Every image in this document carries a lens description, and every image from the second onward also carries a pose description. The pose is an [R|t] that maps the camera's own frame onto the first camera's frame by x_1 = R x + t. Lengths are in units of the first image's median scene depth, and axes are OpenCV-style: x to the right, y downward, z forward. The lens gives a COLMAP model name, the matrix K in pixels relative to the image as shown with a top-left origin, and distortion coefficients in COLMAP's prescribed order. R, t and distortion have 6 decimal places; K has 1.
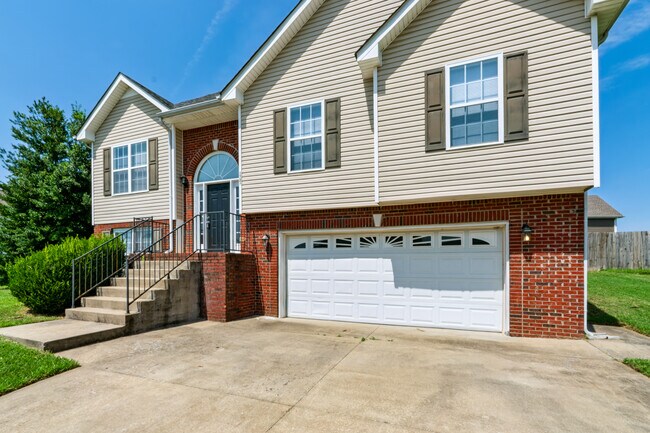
lens RADIAL K [[329.8, 0, 325.0], [0, 329.8, 270.2], [0, 0, 1]] dist [0.002274, 0.000498]
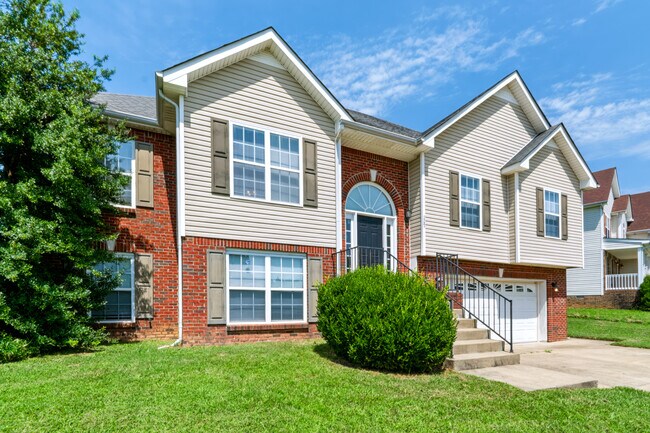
lens RADIAL K [[324.0, 0, 326.9], [0, 324.0, 302.7], [0, 0, 1]] dist [0.000552, 0.000206]
pose [[0.664156, -0.000482, 0.747594, -1.299784], [0.010115, 0.999914, -0.008341, -0.014909], [-0.747526, 0.013101, 0.664103, 0.576895]]
